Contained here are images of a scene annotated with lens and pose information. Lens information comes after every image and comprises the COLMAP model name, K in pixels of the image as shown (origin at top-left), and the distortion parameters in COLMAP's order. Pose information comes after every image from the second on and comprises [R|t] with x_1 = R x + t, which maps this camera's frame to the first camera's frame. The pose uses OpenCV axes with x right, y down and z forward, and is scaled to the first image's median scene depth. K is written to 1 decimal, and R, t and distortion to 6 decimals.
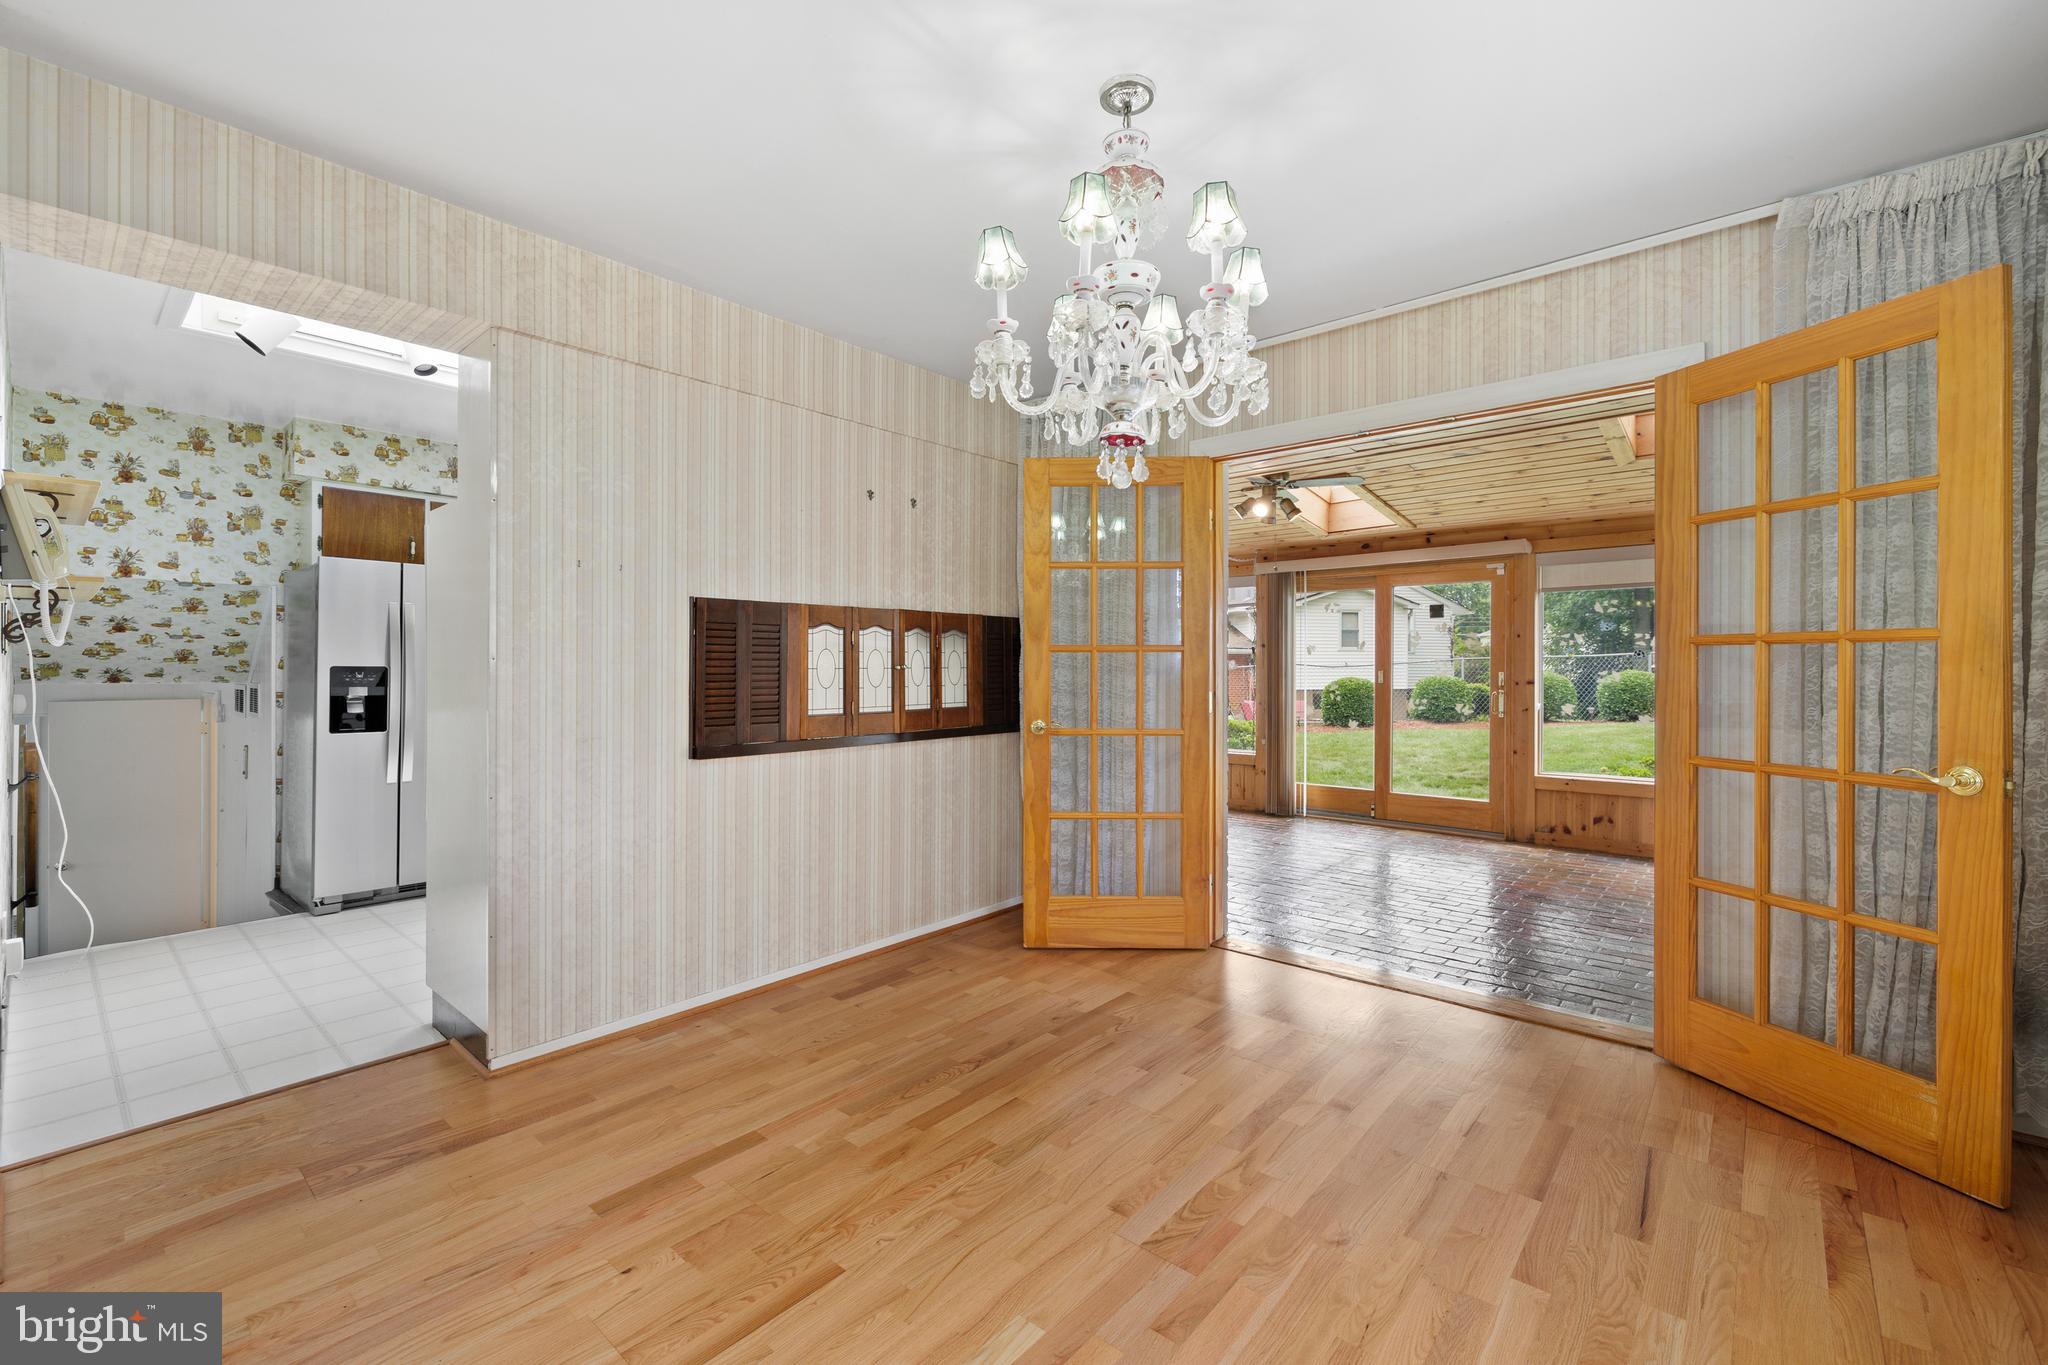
lens RADIAL K [[867.0, 0, 1022.1], [0, 867.0, 667.8], [0, 0, 1]] dist [-0.000276, -0.000625]
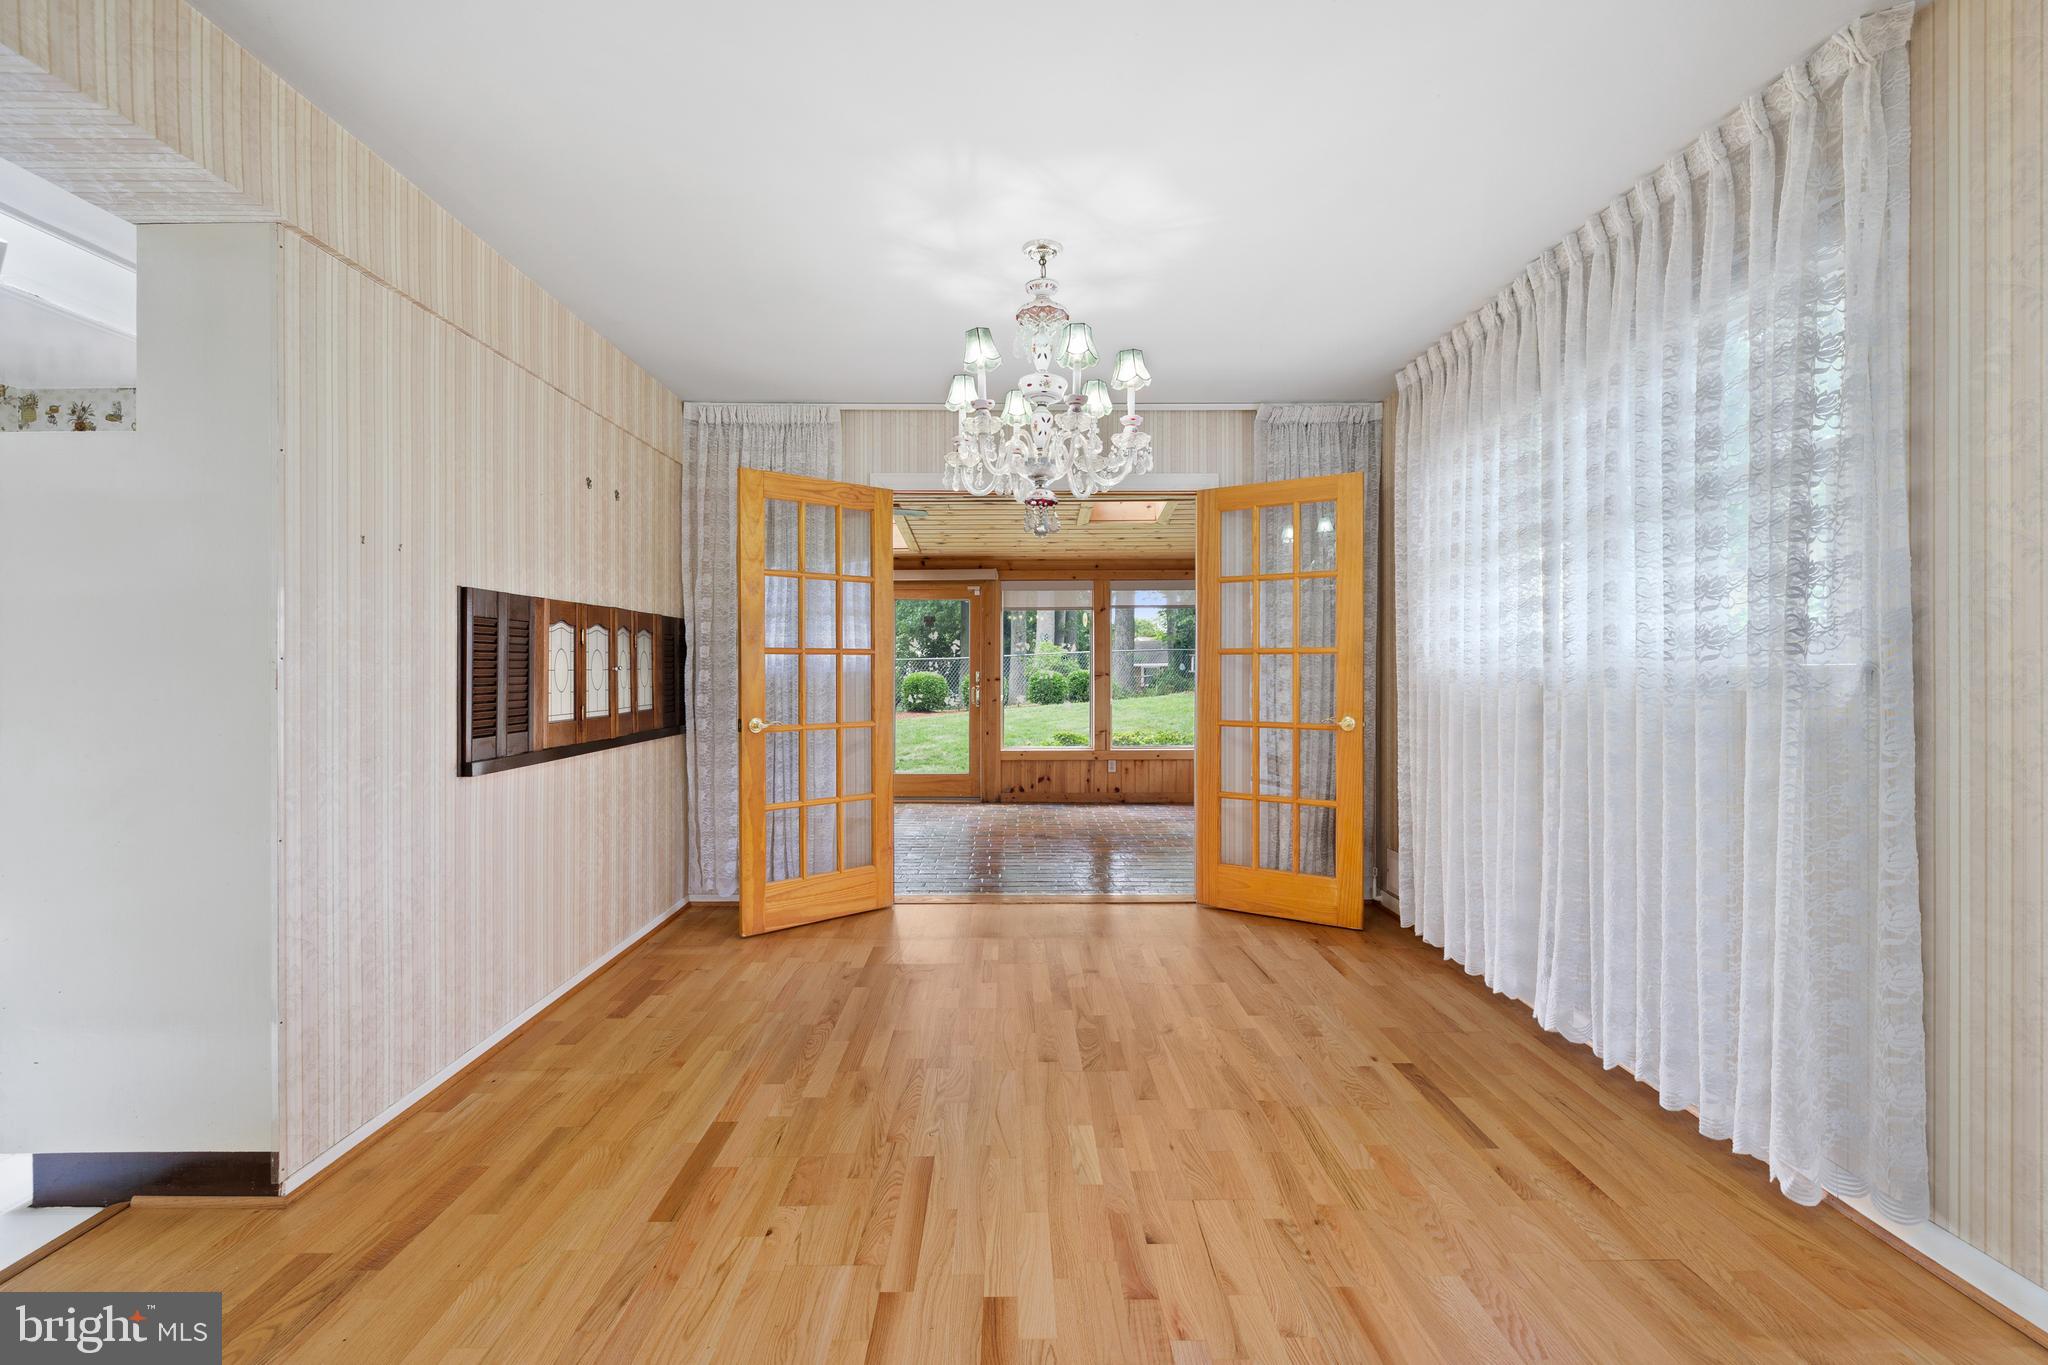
lens RADIAL K [[867.0, 0, 1022.1], [0, 867.0, 667.8], [0, 0, 1]] dist [-0.000276, -0.000625]
pose [[0.747442, -0.001568, 0.664326, -0.484818], [0.002337, 0.999997, -0.000269, 0.000212], [-0.664323, 0.001753, 0.747443, -0.003014]]
